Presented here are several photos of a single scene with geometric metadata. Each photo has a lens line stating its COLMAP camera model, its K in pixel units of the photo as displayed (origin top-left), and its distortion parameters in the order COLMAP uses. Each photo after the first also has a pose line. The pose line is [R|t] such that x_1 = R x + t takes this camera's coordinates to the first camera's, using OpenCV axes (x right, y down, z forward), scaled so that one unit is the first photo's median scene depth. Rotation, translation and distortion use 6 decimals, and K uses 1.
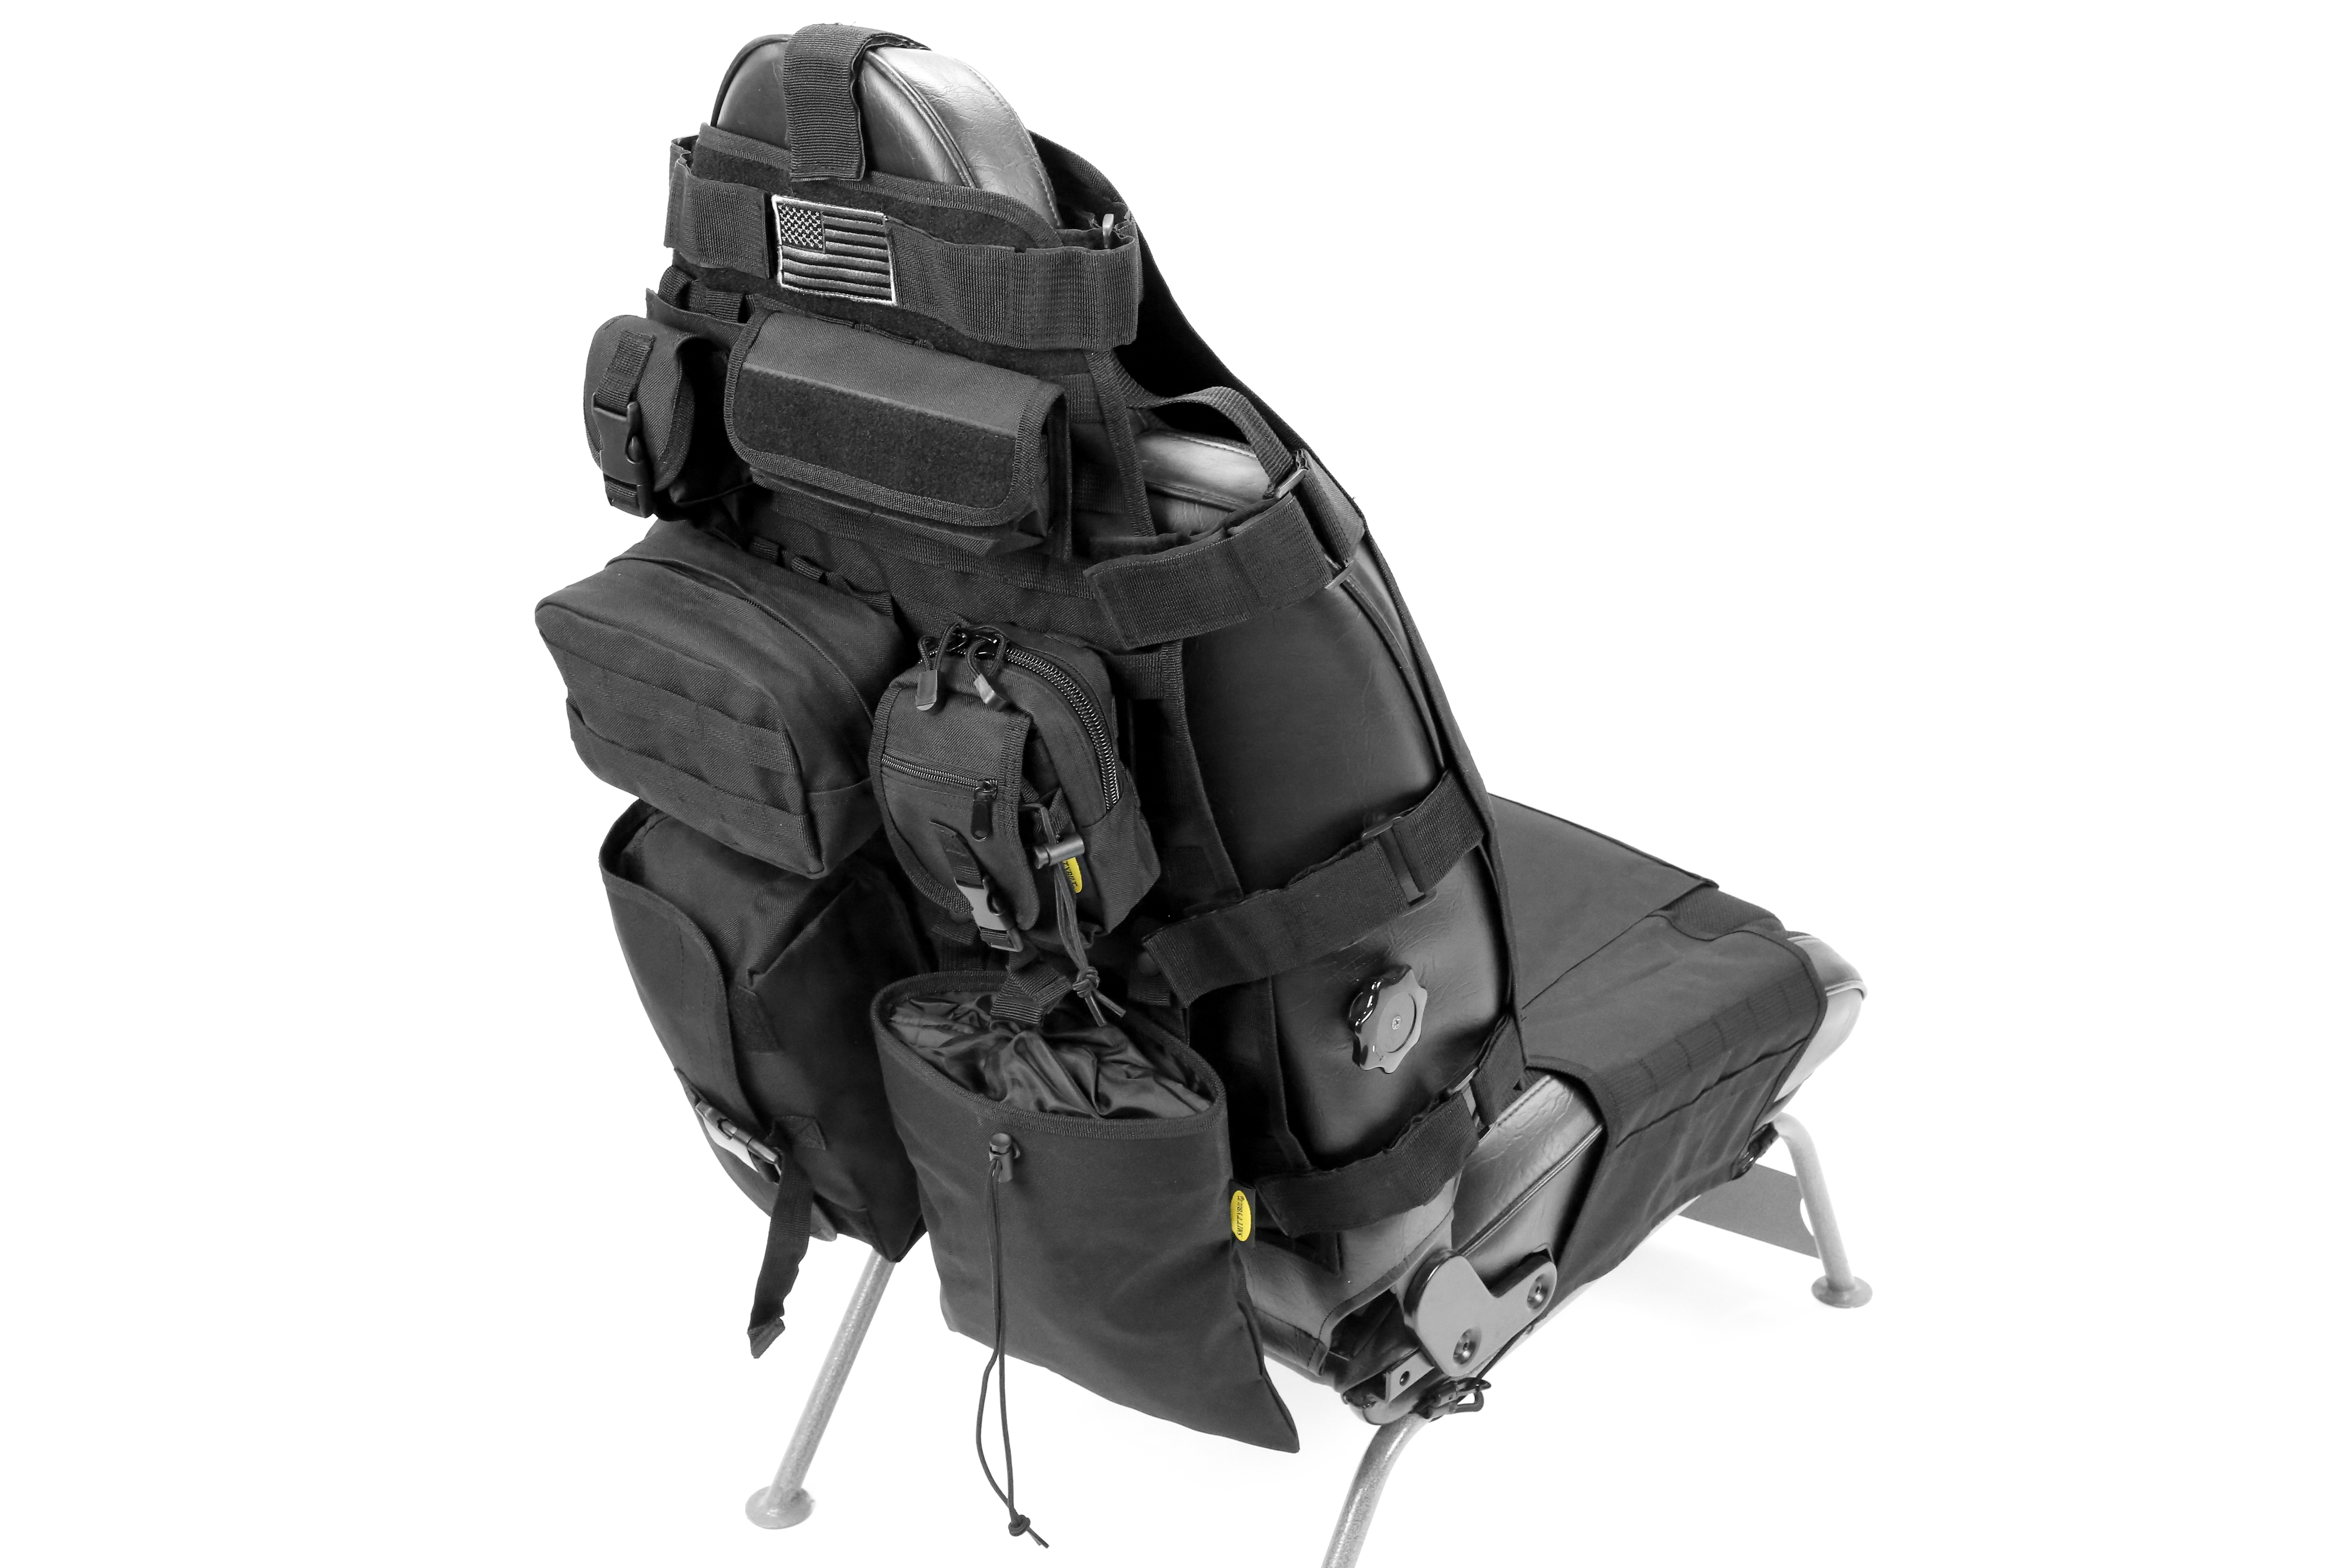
lens RADIAL K [[3627.4, 0, 1176.0], [0, 3627.4, 784.0], [0, 0, 1]] dist [-0.174683, 0.103964]
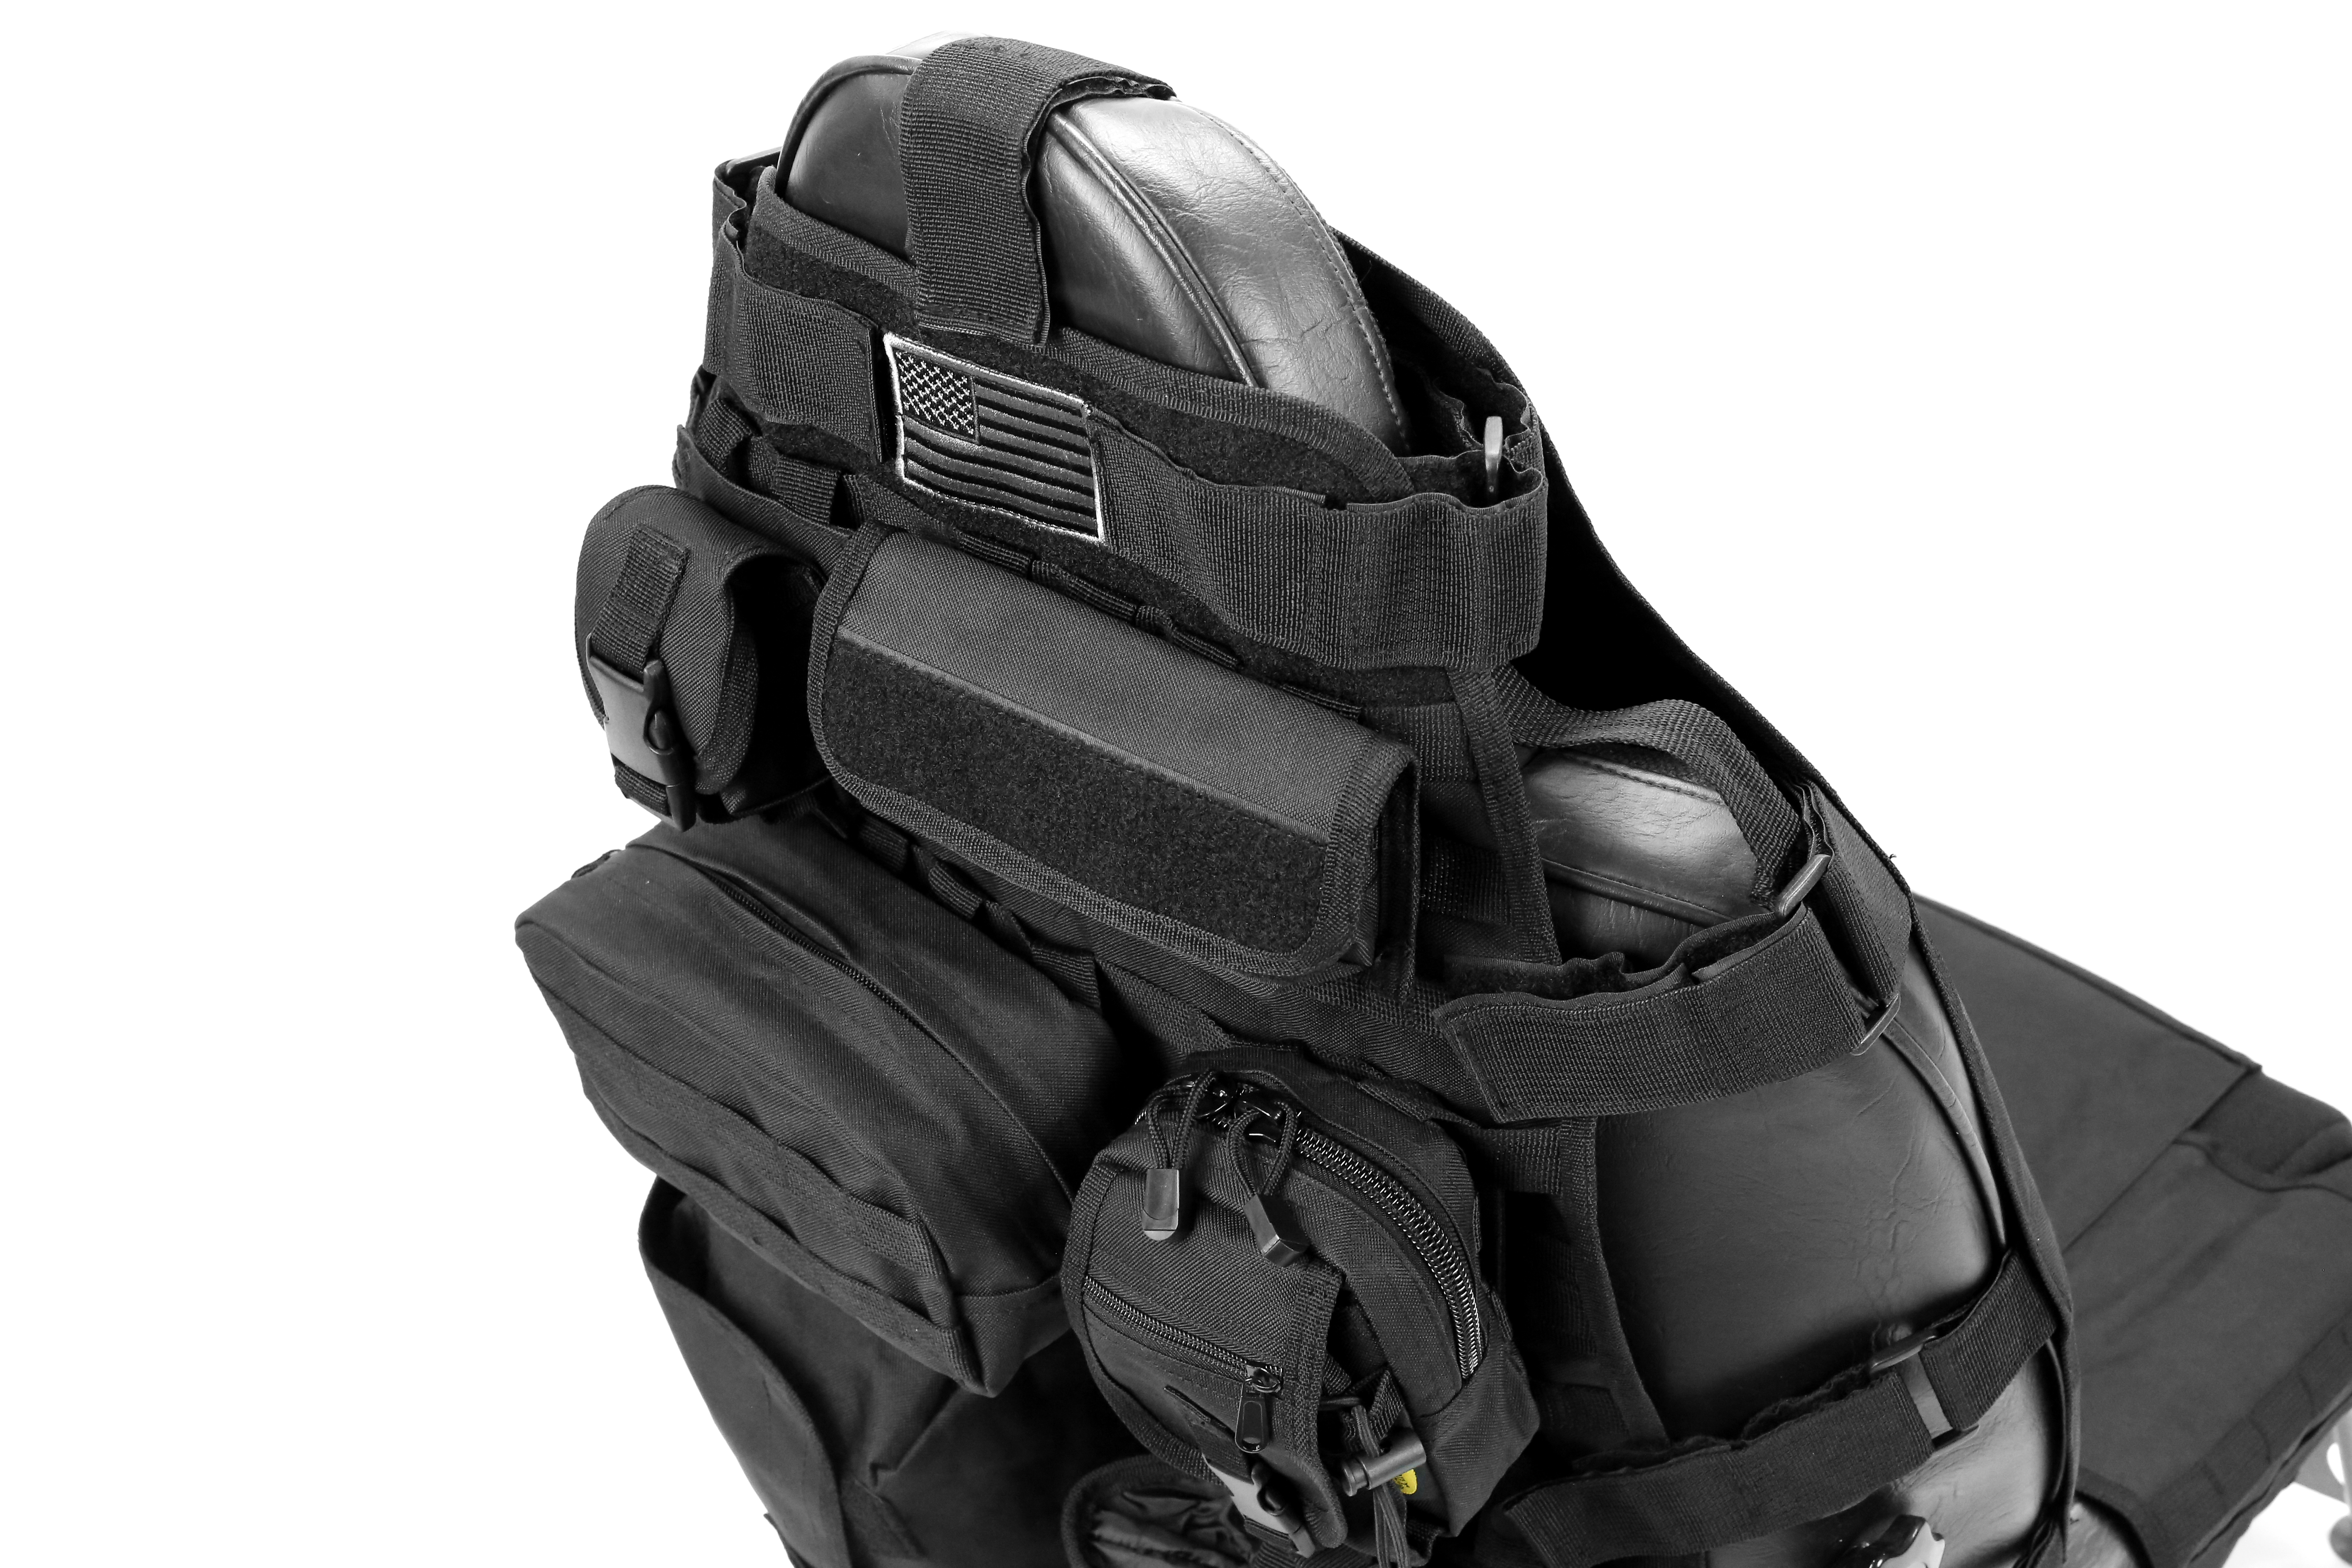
lens RADIAL K [[3627.4, 0, 1176.0], [0, 3627.4, 784.0], [0, 0, 1]] dist [-0.174683, 0.103964]
pose [[0.999079, 0.007646, -0.042221, -0.042044], [-0.000646, 0.986563, 0.163380, -0.187343], [0.042903, -0.163203, 0.985659, 0.433225]]
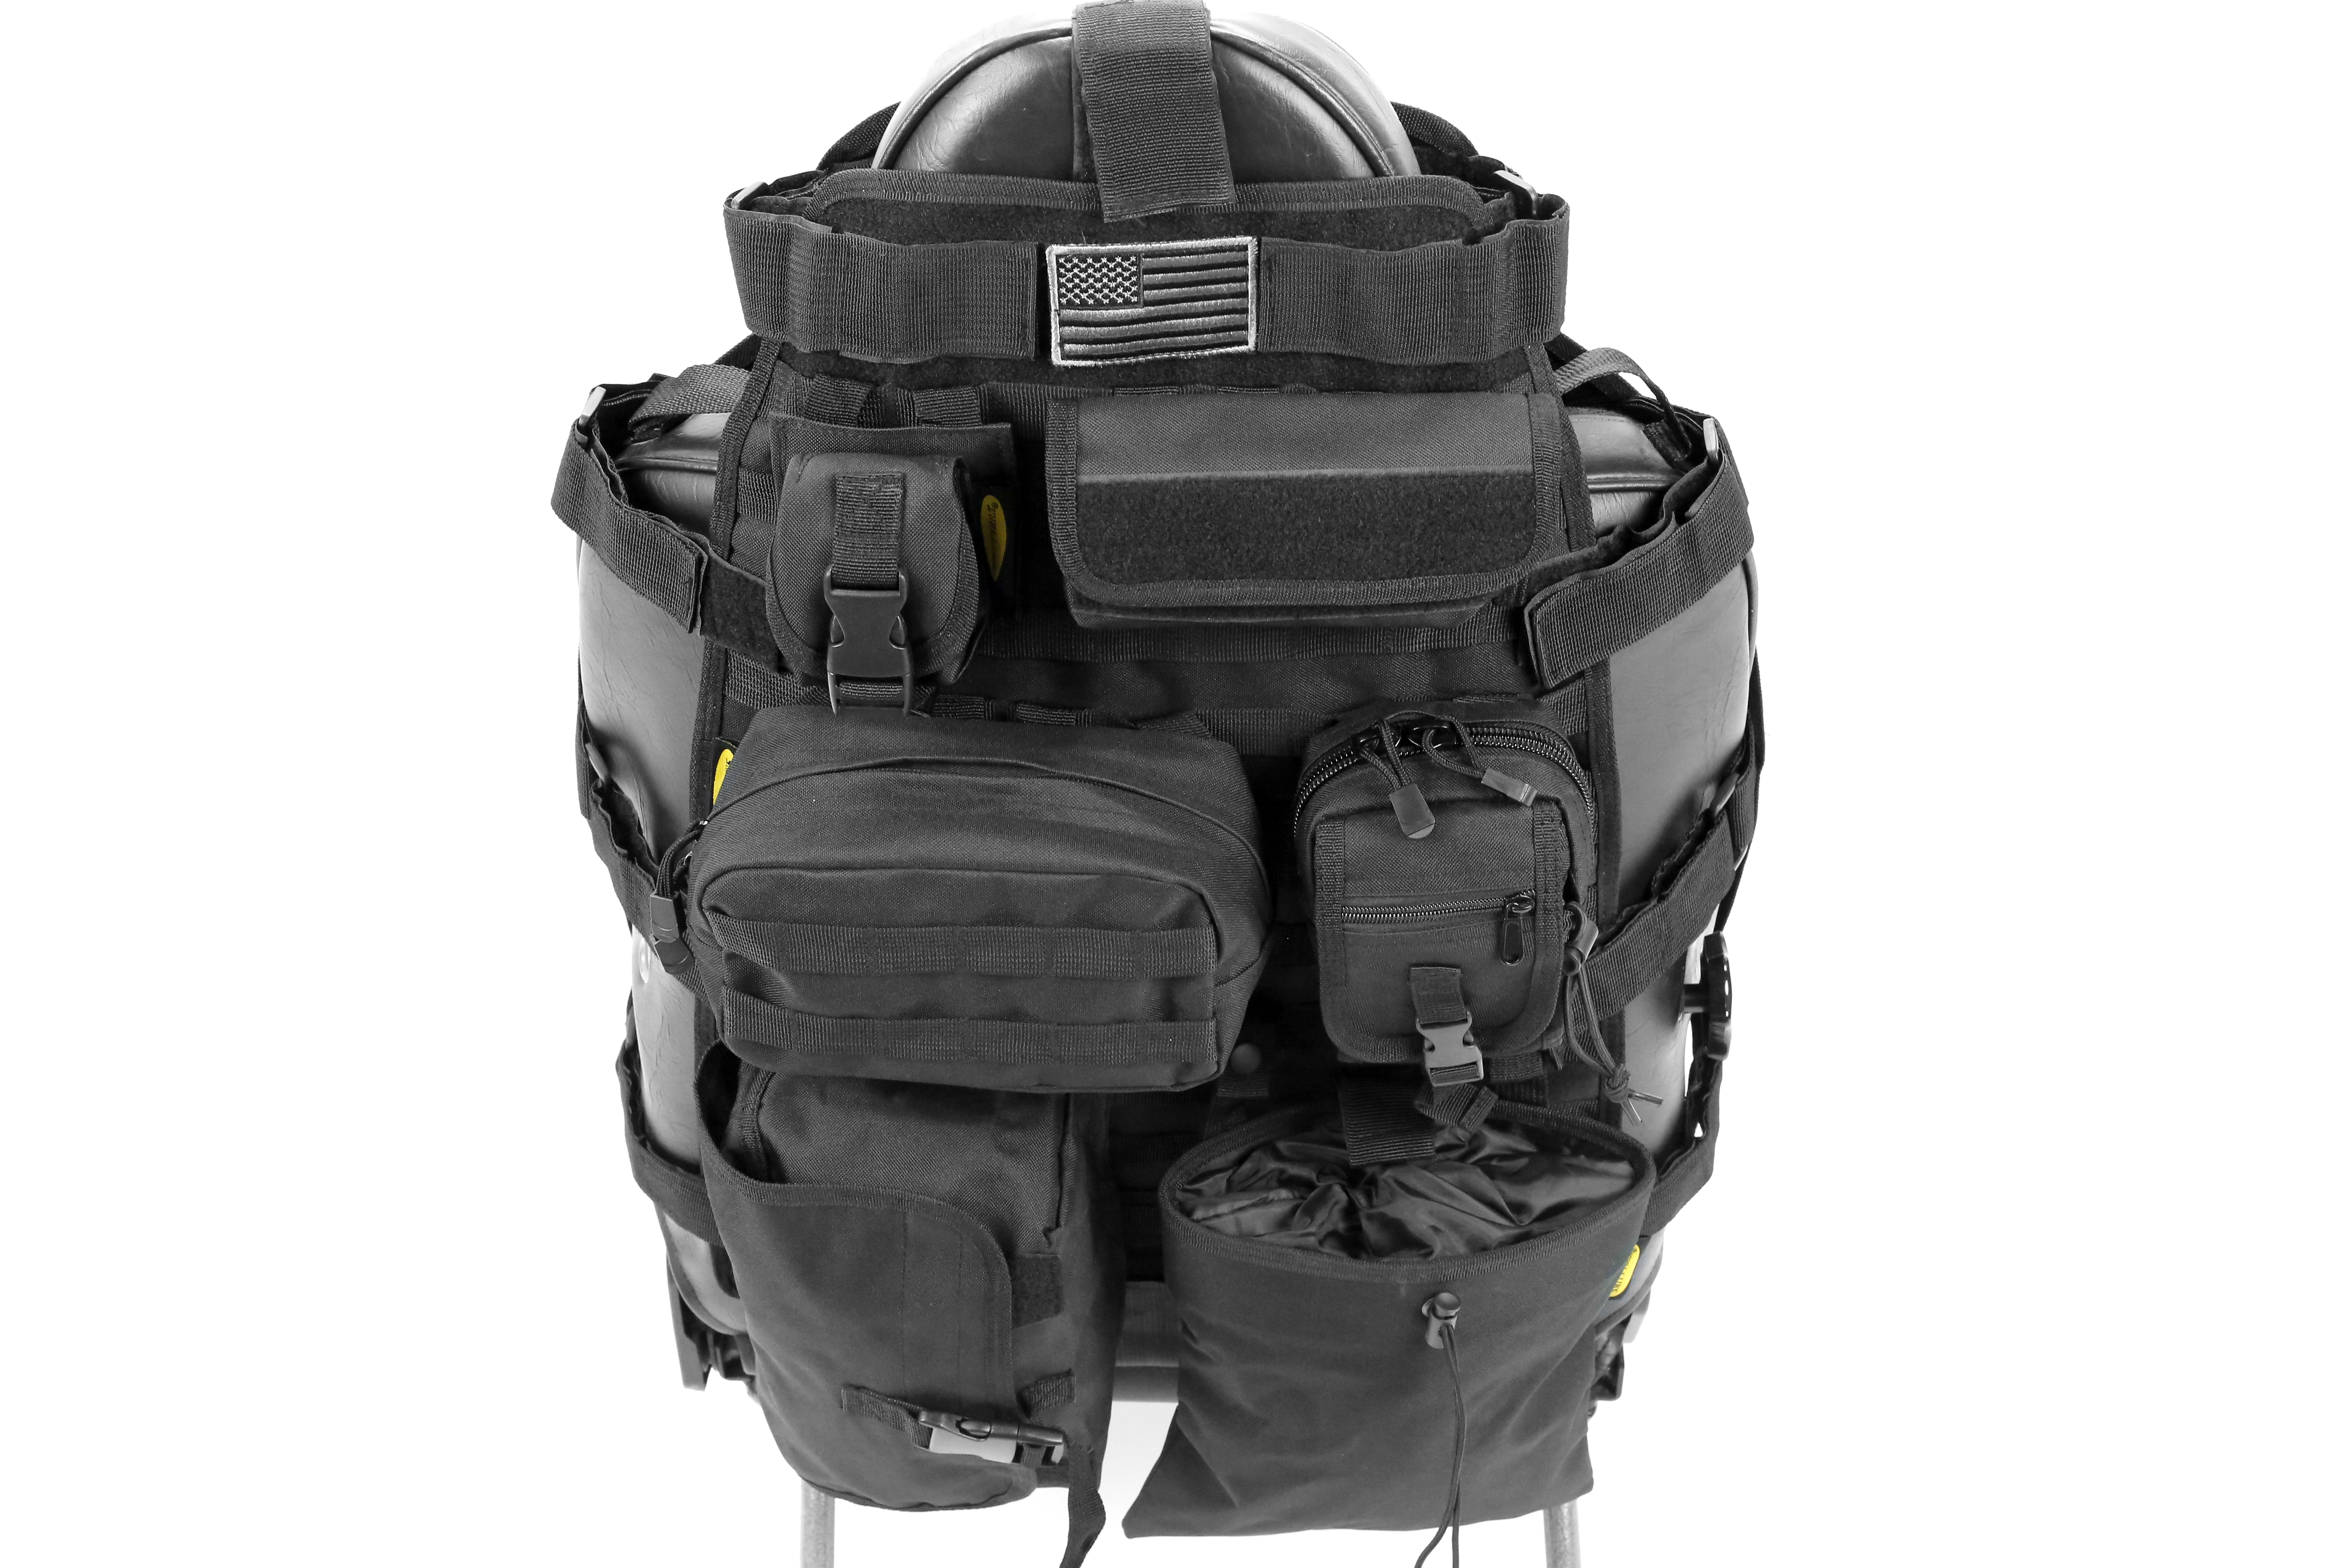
lens RADIAL K [[3429.3, 0, 1176.0], [0, 3429.3, 784.0], [0, 0, 1]] dist [-0.004133, 0.009938]
pose [[0.781945, -0.316324, 0.537124, -0.507867], [0.271173, 0.948489, 0.163813, -0.167853], [-0.561274, 0.017561, 0.827444, 0.406194]]
